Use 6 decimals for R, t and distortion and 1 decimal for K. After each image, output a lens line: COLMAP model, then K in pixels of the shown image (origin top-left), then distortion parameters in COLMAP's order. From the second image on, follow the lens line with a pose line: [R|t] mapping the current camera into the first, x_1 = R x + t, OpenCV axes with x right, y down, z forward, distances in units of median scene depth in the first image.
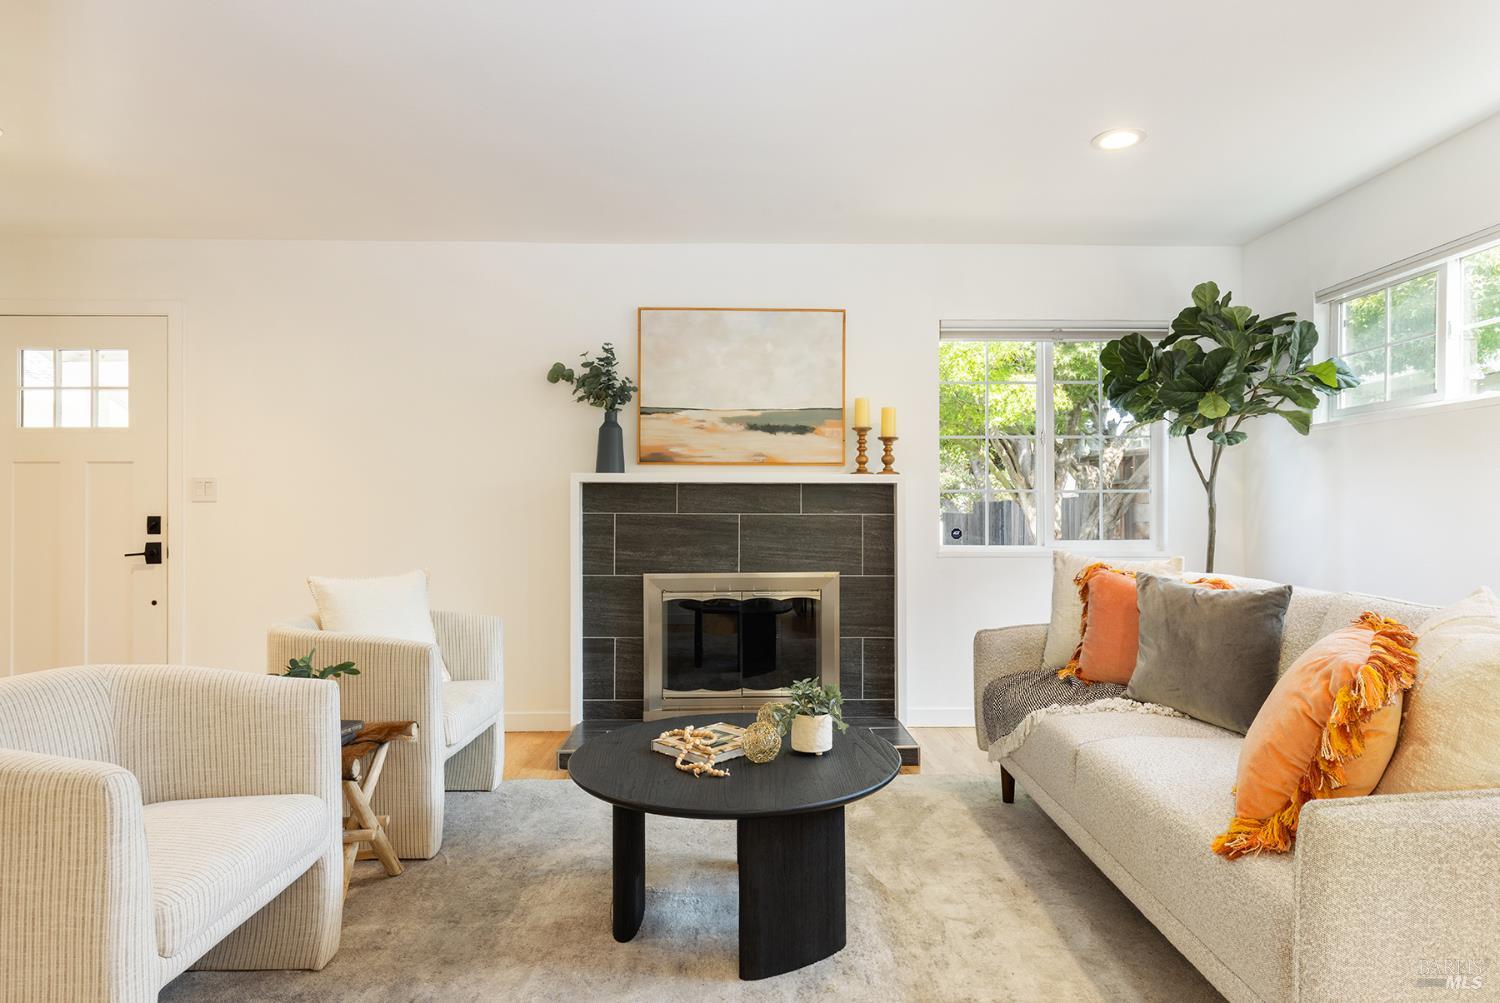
lens RADIAL K [[817.5, 0, 751.7], [0, 817.5, 507.5], [0, 0, 1]] dist [0.006538, -0.000413]
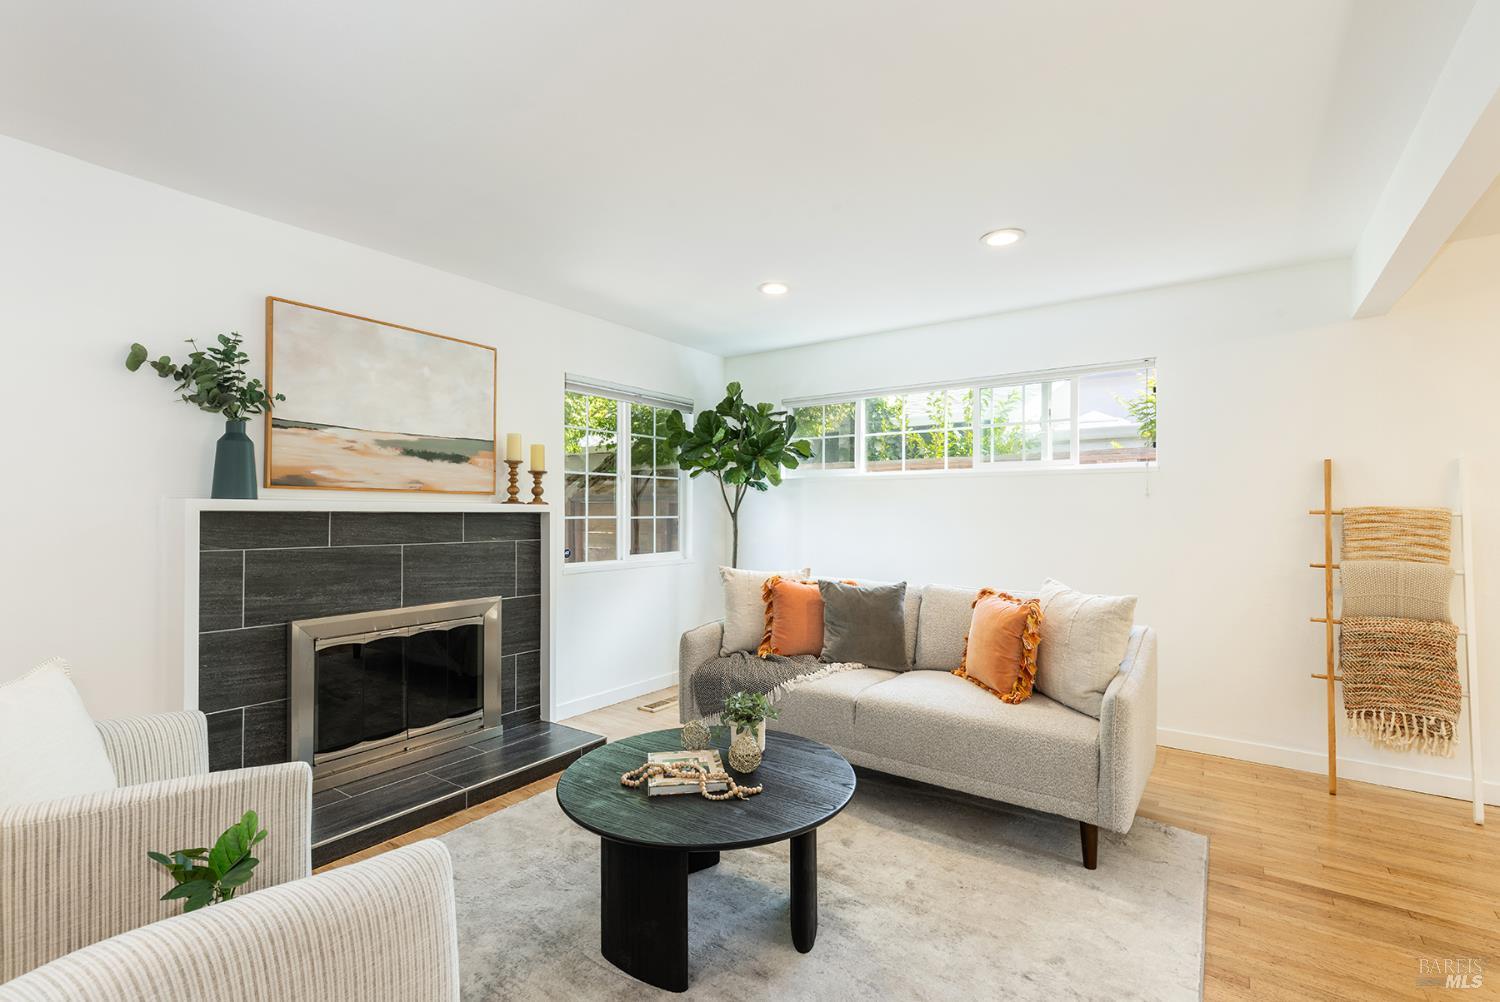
lens RADIAL K [[669.7, 0, 750.0], [0, 669.7, 503.1], [0, 0, 1]] dist [0.006639, 0.000714]
pose [[0.599155, 0.012448, 0.800536, -0.393017], [-0.005001, 0.999918, -0.011805, -0.032615], [-0.800617, 0.003070, 0.599168, 0.216325]]
